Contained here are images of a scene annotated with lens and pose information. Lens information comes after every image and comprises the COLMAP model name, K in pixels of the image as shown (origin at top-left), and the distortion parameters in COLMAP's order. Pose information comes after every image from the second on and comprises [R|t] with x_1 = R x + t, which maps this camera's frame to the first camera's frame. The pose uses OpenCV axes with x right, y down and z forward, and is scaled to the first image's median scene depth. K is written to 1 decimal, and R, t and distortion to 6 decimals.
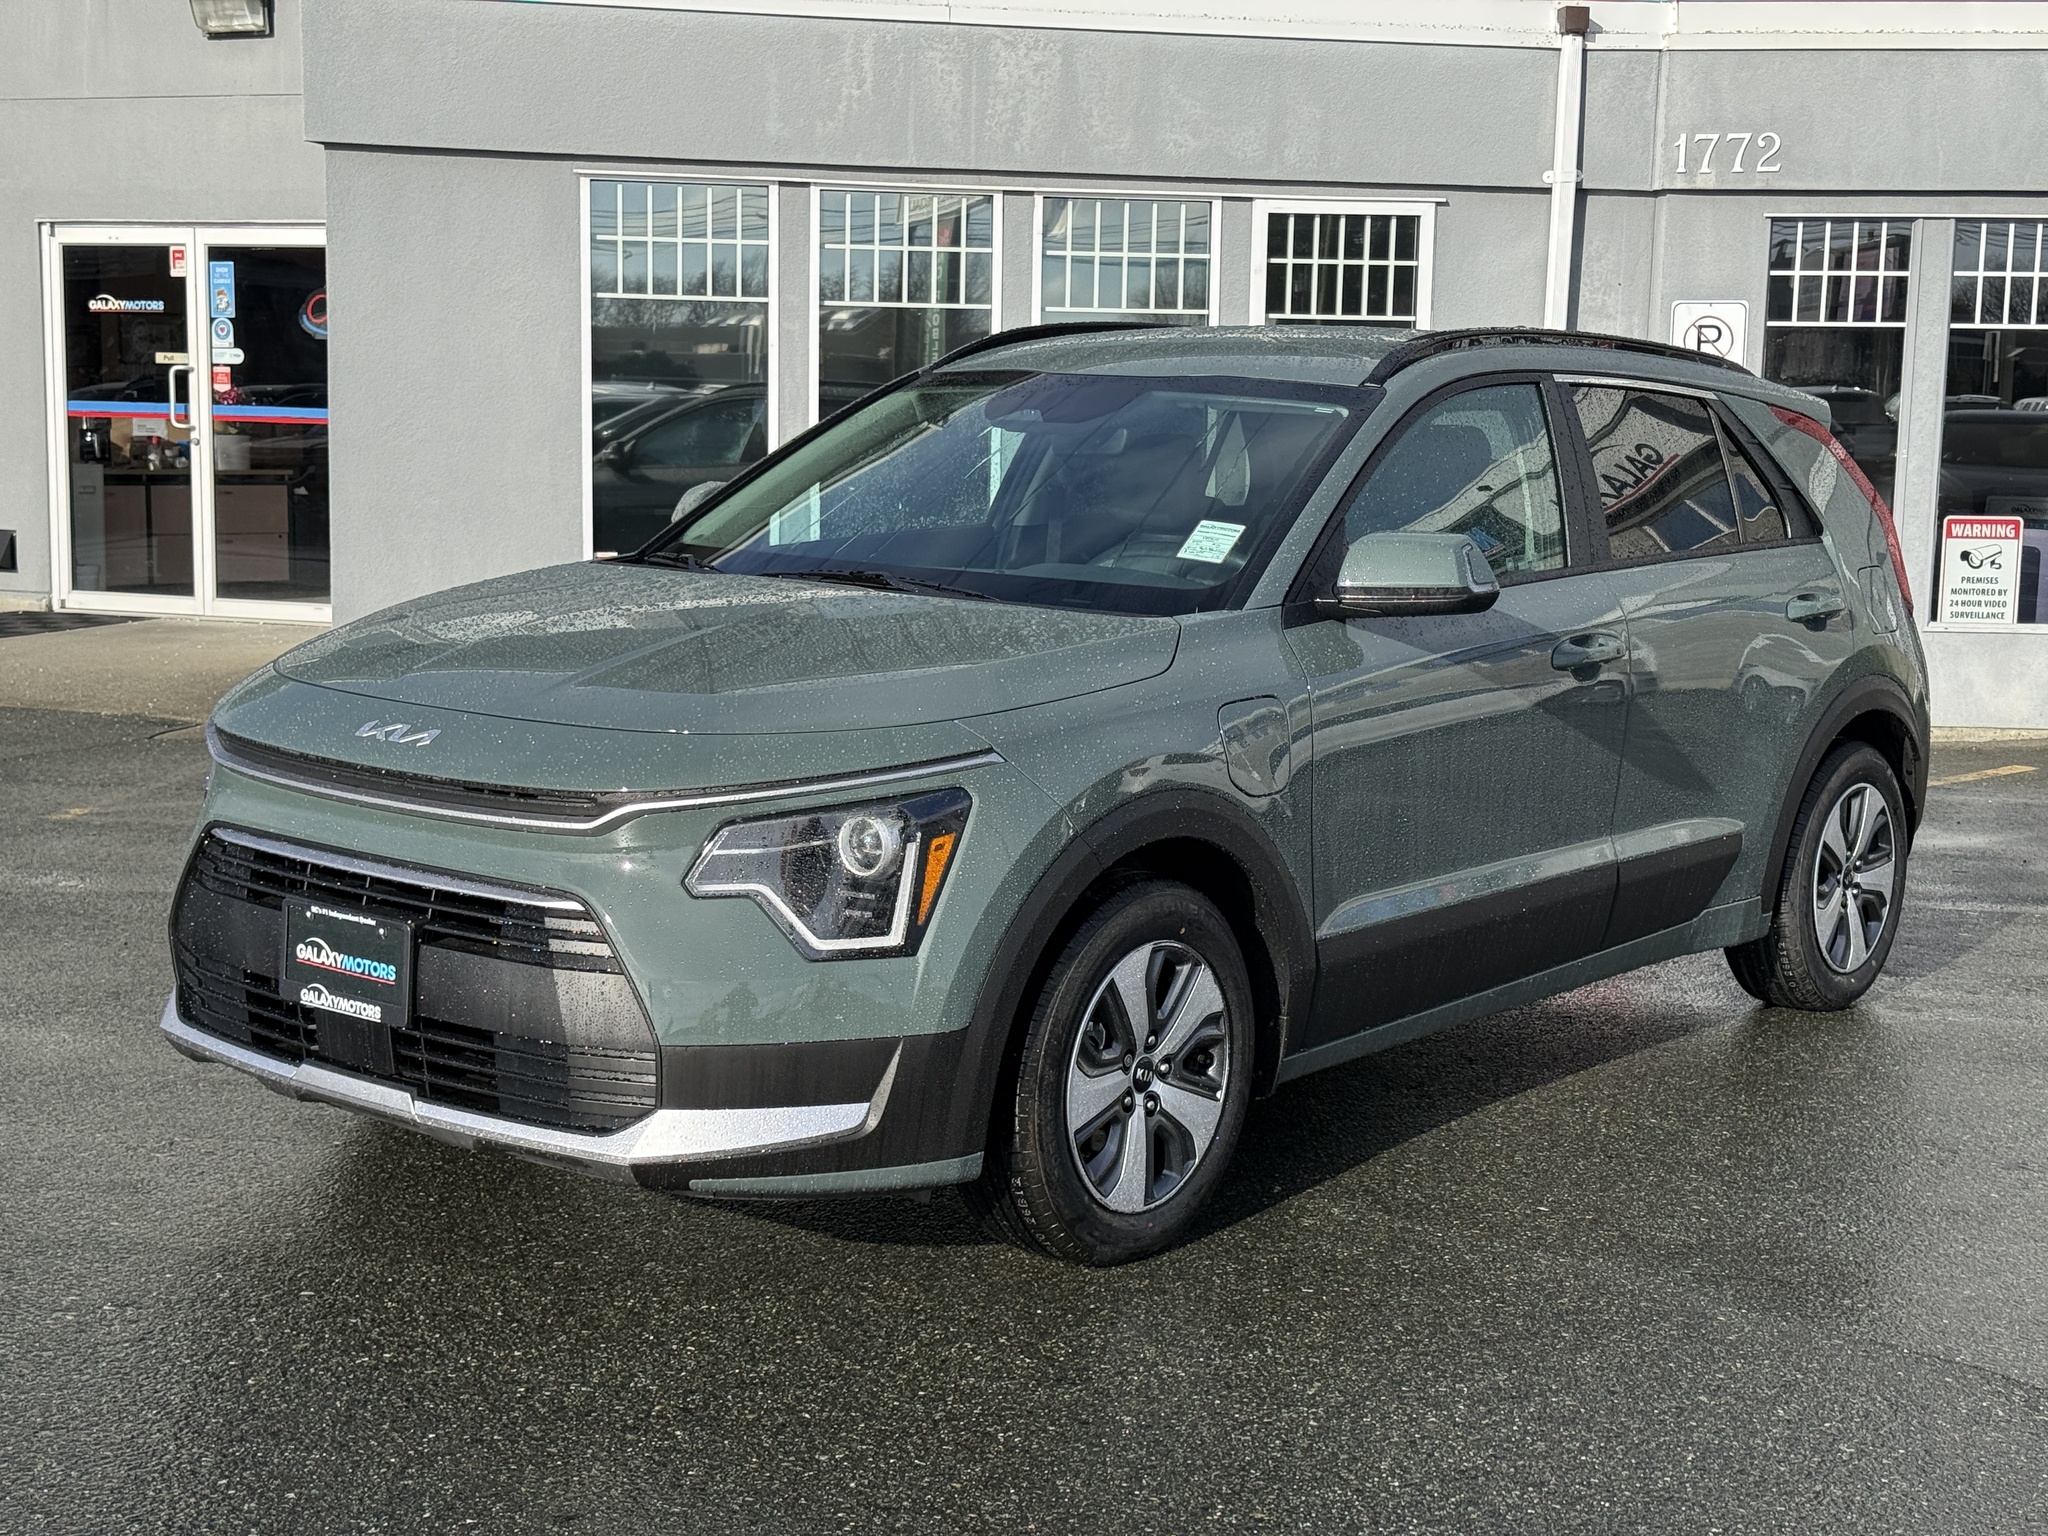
lens RADIAL K [[2874.8, 0, 1017.8], [0, 2874.8, 777.5], [0, 0, 1]] dist [0.114642, 0.000000]
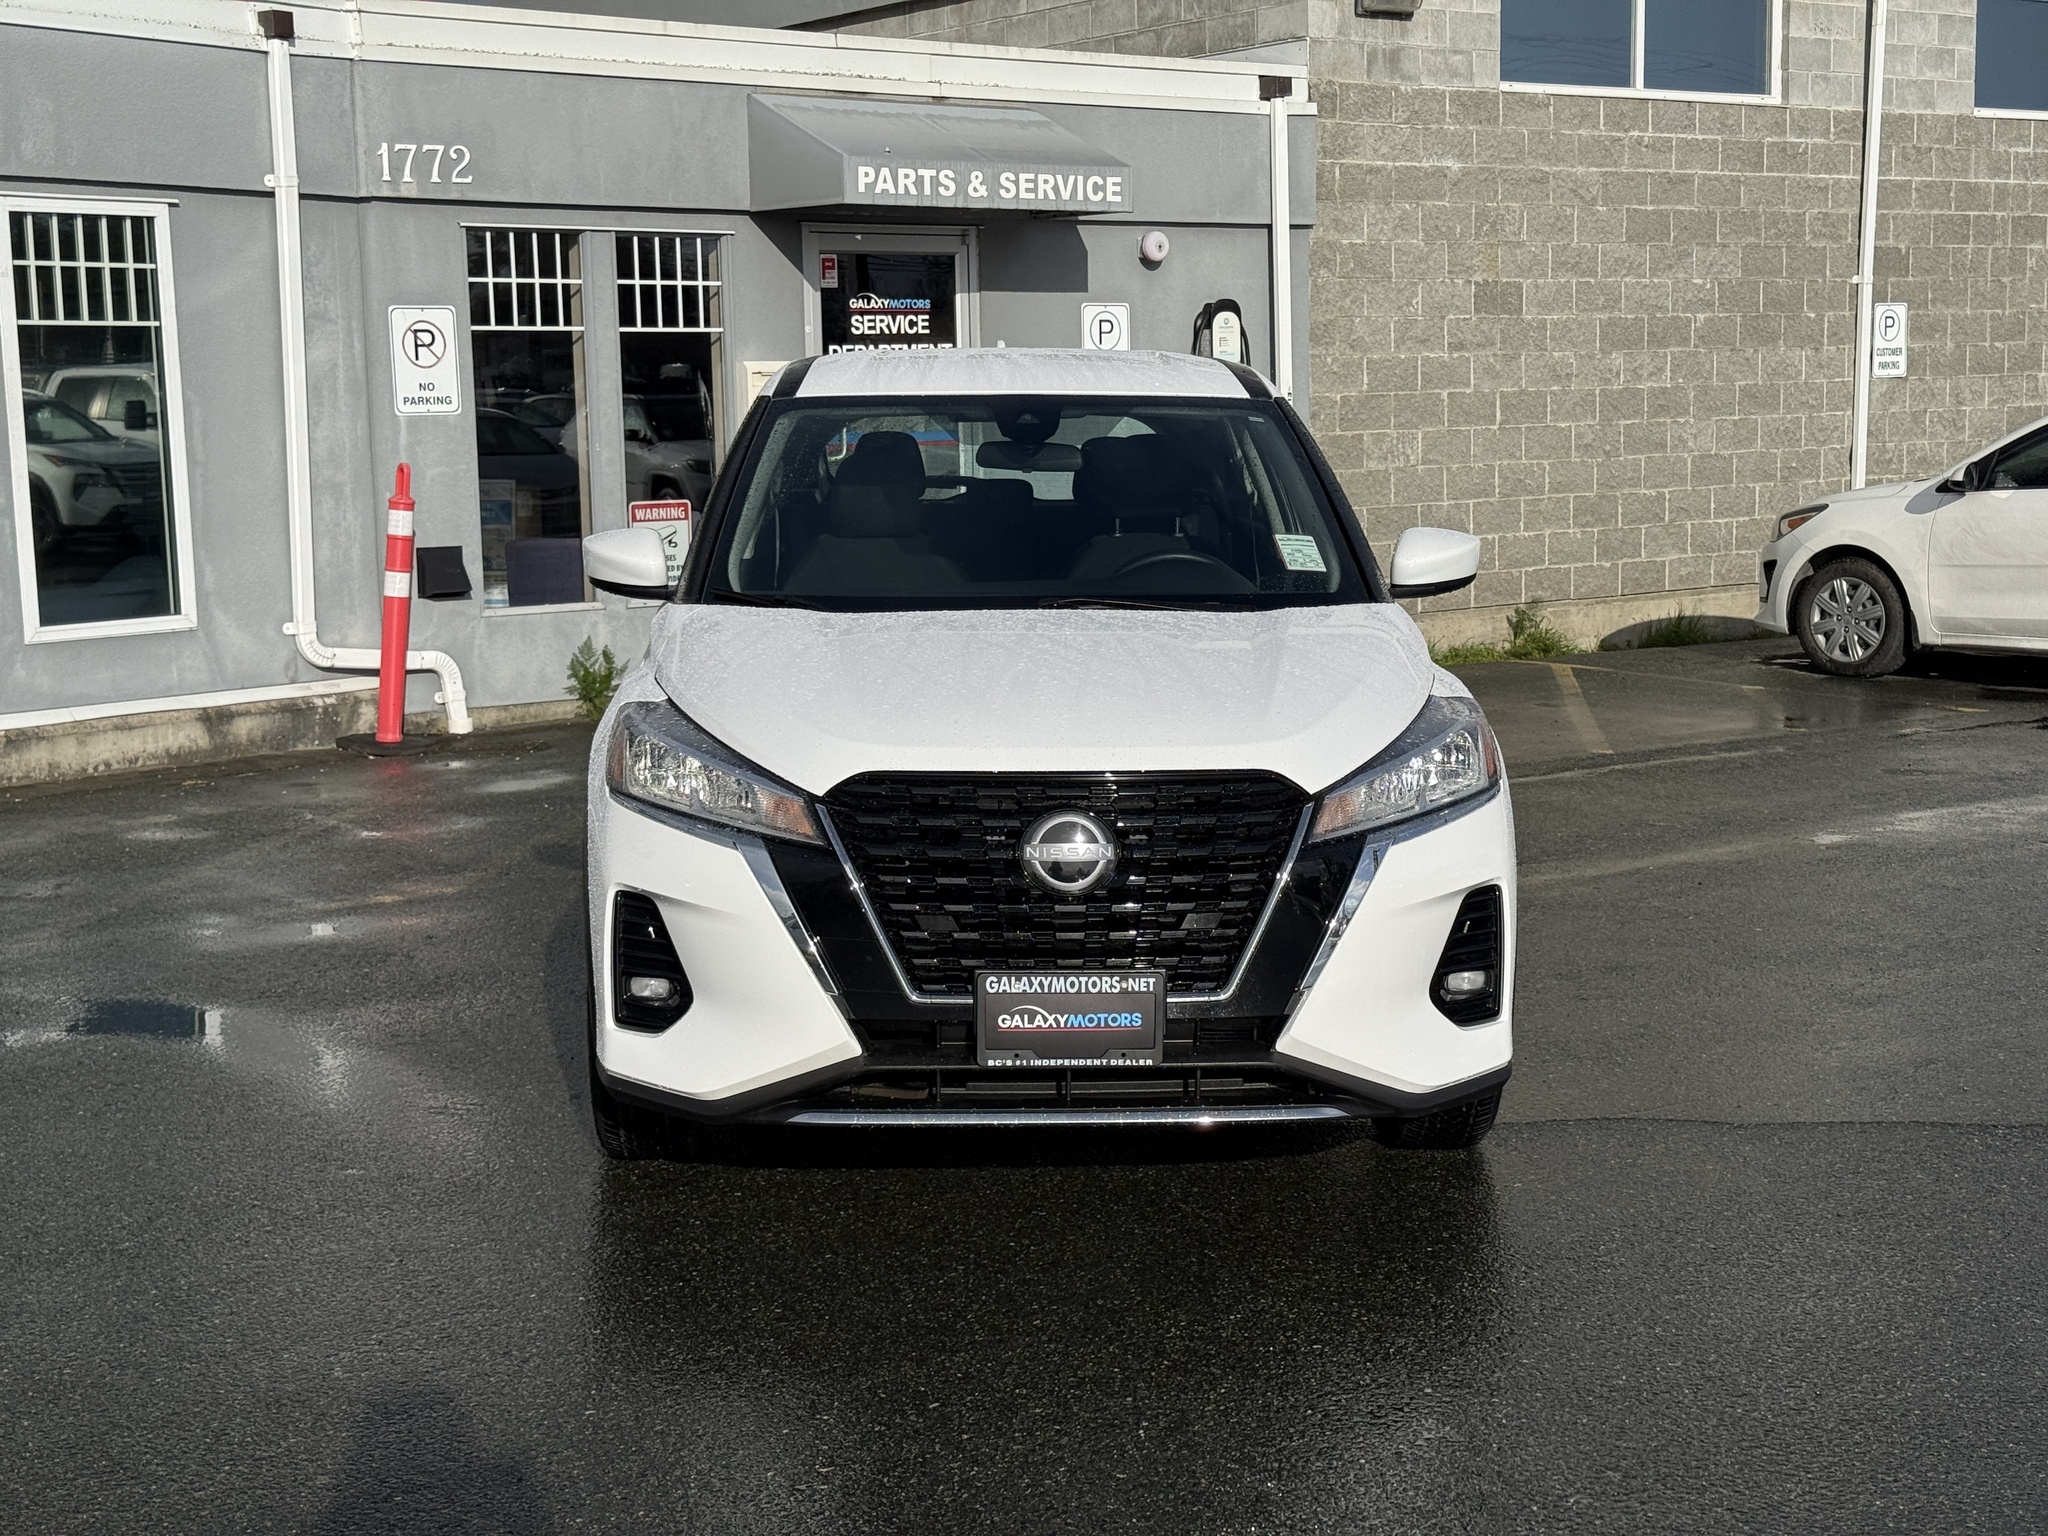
lens RADIAL K [[2874.8, 0, 1021.8], [0, 2874.8, 774.5], [0, 0, 1]] dist [0.114642, 0.000000]
pose [[0.733123, -0.123080, 0.668866, -0.329602], [0.116909, 0.991655, 0.054337, -0.031078], [-0.669972, 0.038361, 0.741394, 0.102005]]
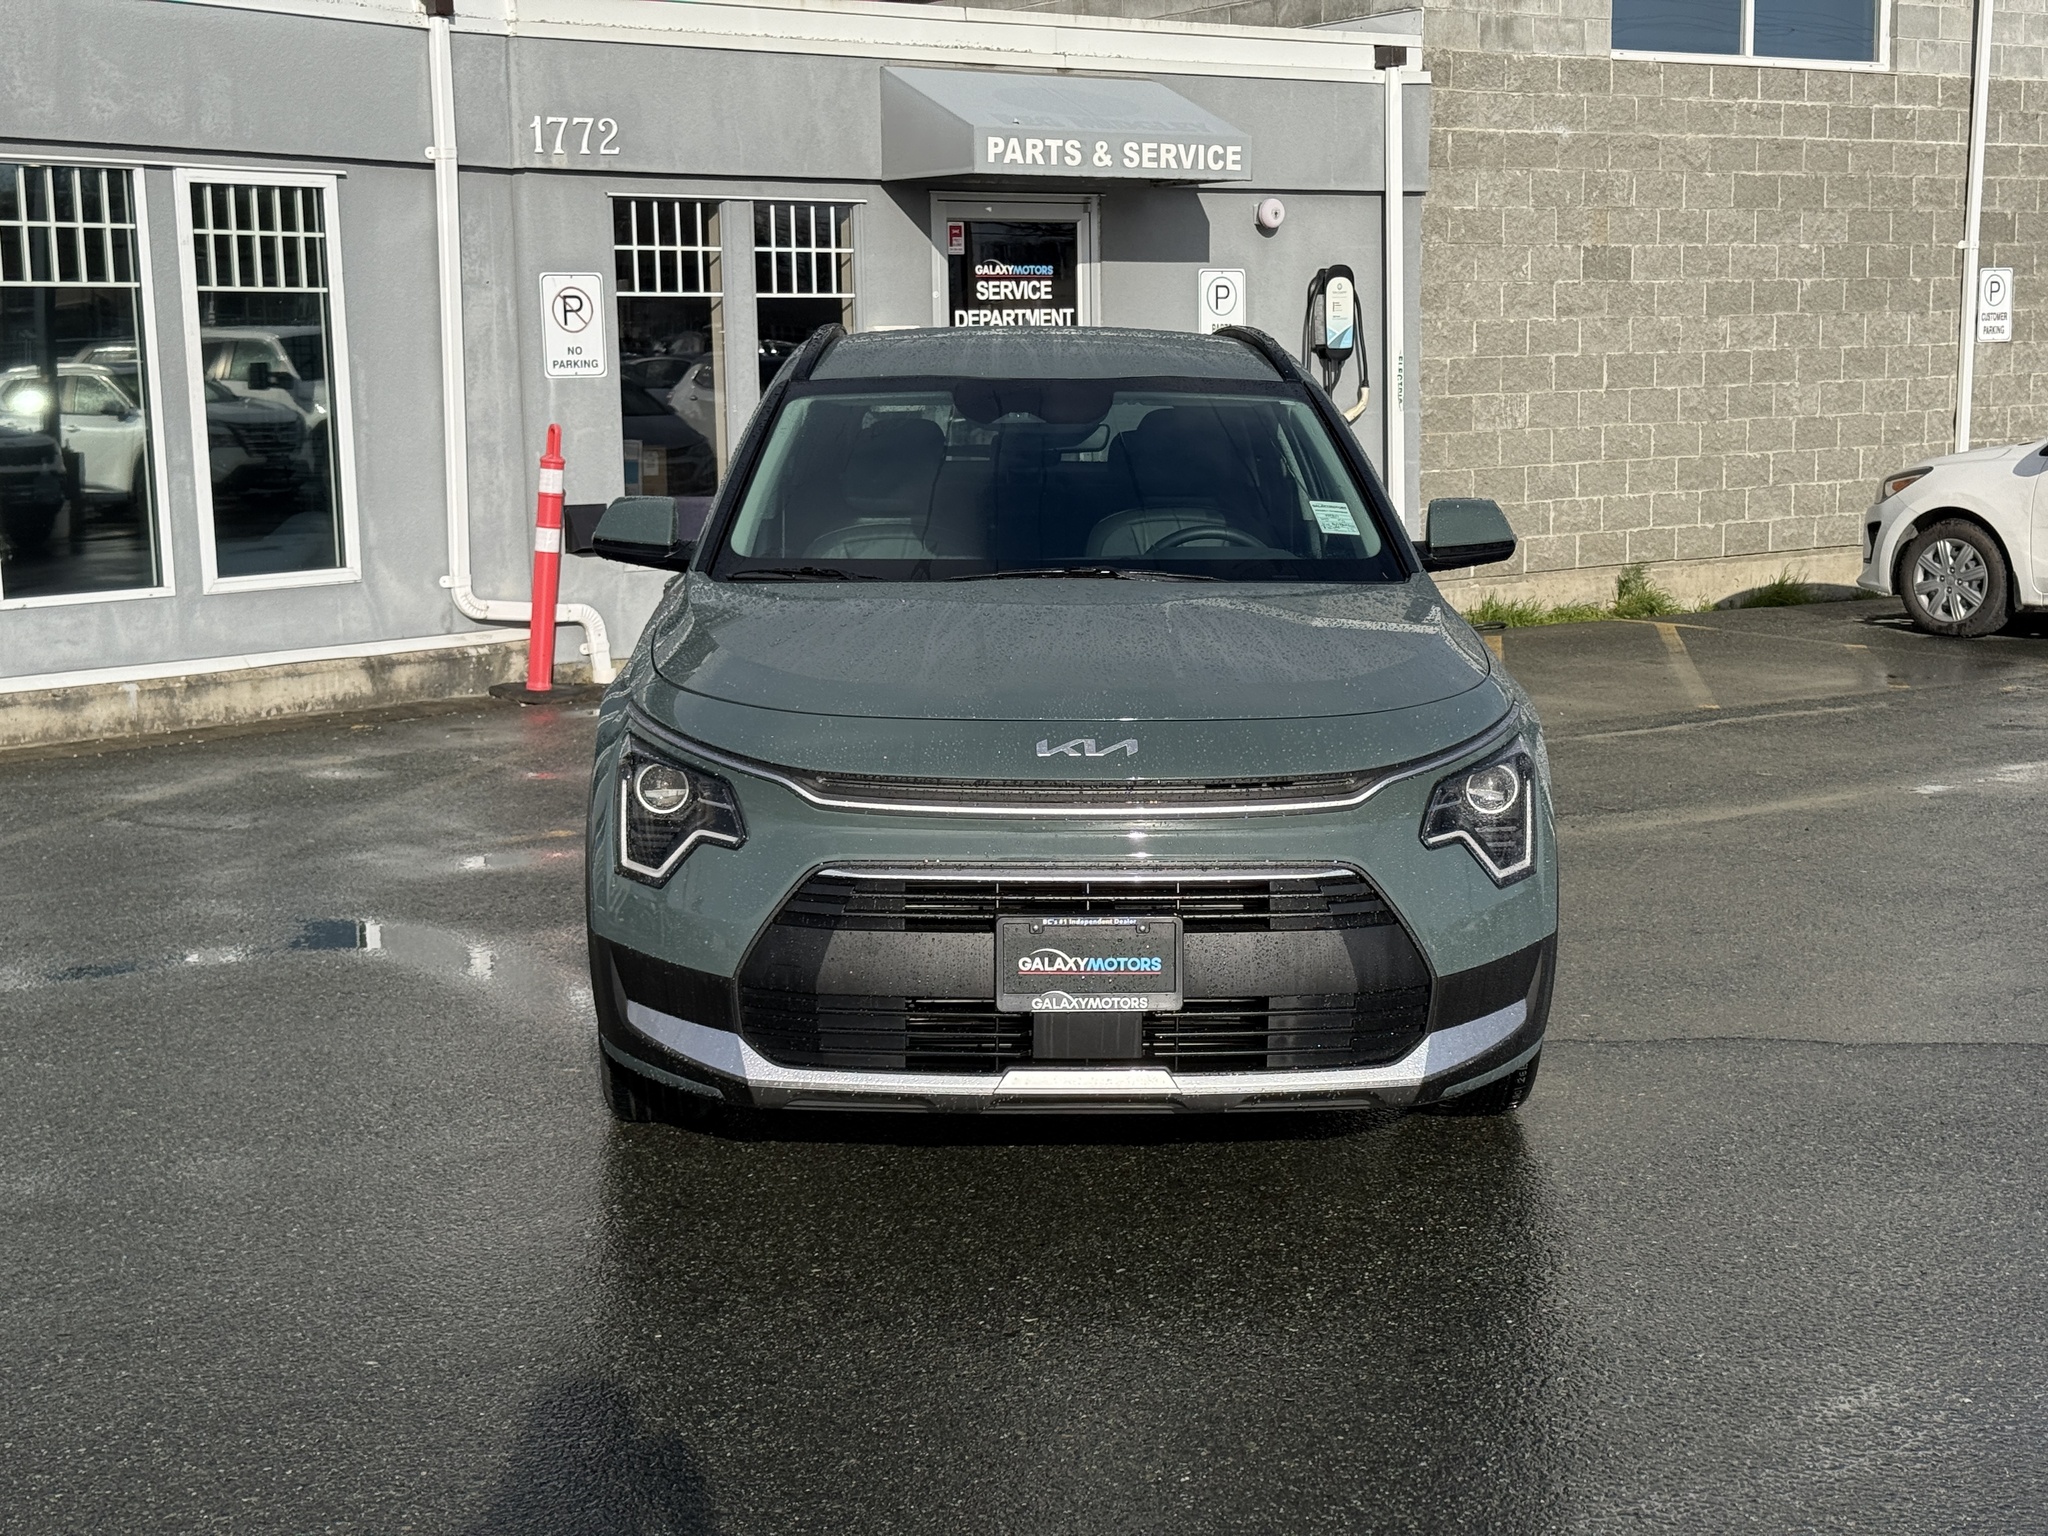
lens RADIAL K [[2874.8, 0, 1016.8], [0, 2874.8, 783.9], [0, 0, 1]] dist [0.114642, 0.000000]
pose [[0.754366, -0.128593, 0.643736, -0.368319], [0.111993, 0.991460, 0.066814, -0.030346], [-0.646830, 0.021692, 0.762325, 0.080617]]
